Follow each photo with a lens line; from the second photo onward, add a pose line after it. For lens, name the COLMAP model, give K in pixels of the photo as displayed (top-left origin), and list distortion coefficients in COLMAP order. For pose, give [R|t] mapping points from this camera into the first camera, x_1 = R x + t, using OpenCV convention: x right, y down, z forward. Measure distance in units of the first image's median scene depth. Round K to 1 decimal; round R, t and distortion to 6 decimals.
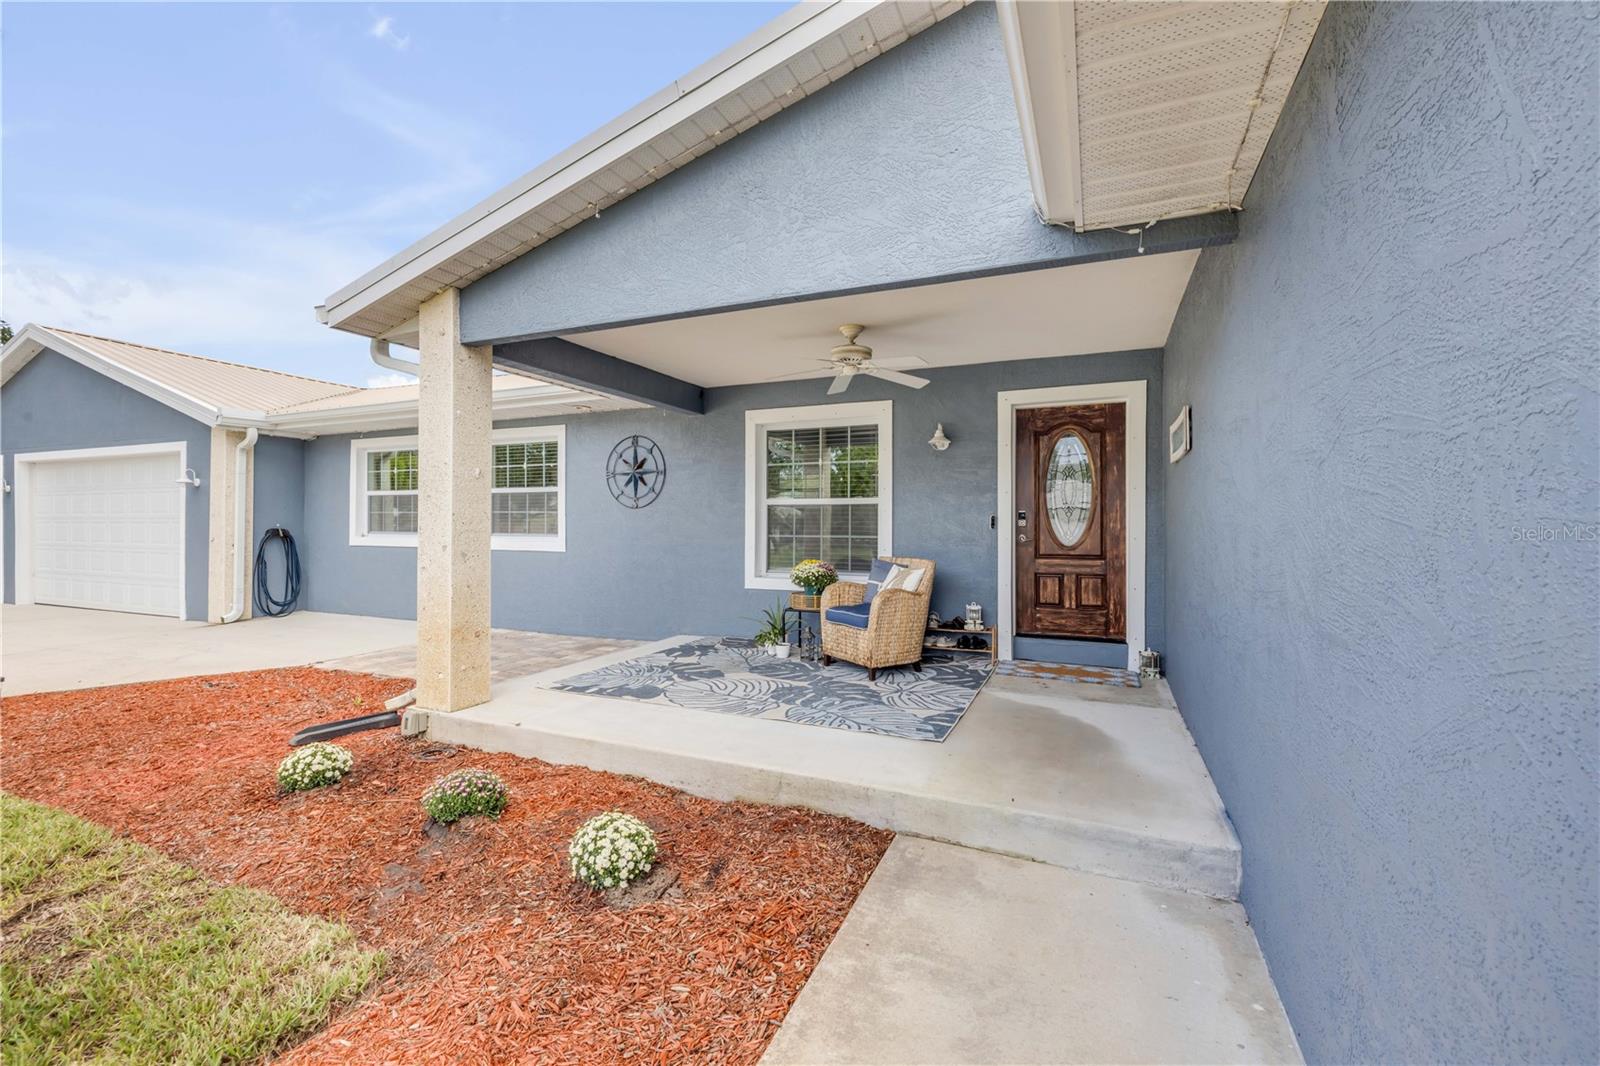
lens RADIAL K [[682.8, 0, 801.7], [0, 682.8, 496.5], [0, 0, 1]] dist [-0.001978, -0.000179]
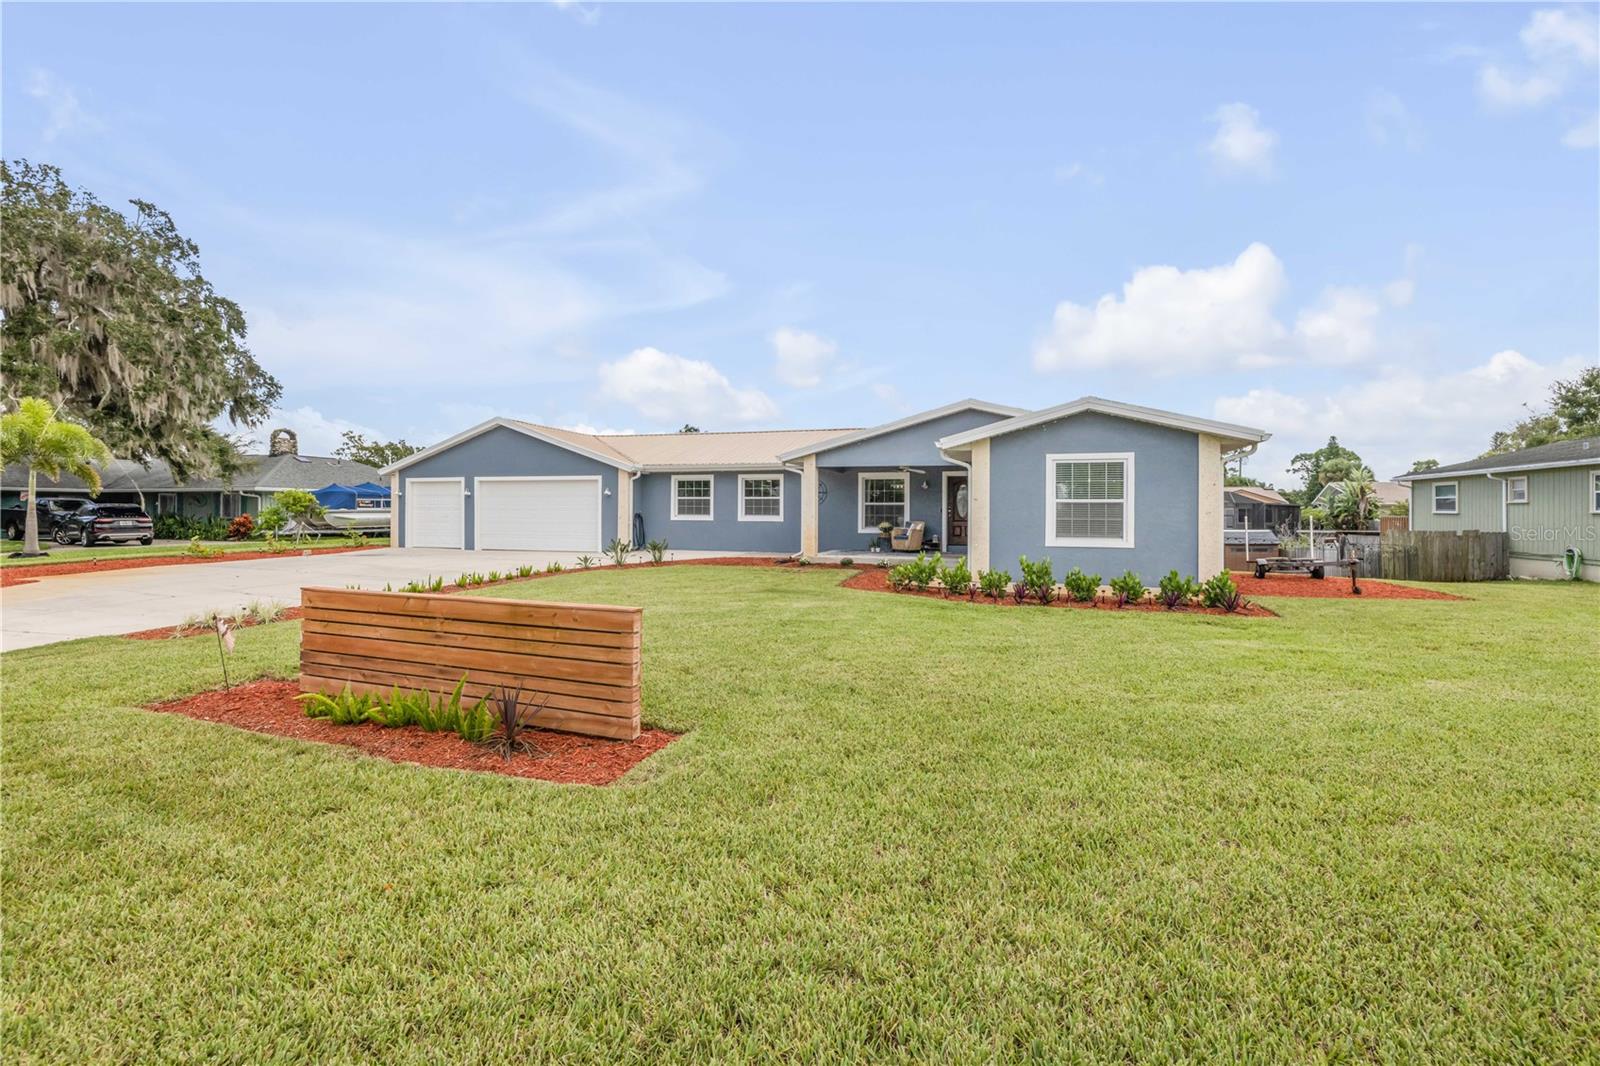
lens RADIAL K [[682.8, 0, 801.7], [0, 682.8, 496.5], [0, 0, 1]] dist [-0.001978, -0.000179]
pose [[0.995629, 0.012033, 0.092617, -0.605406], [-0.011671, 0.999922, -0.004456, -0.008916], [-0.092663, 0.003355, 0.995692, -1.929294]]
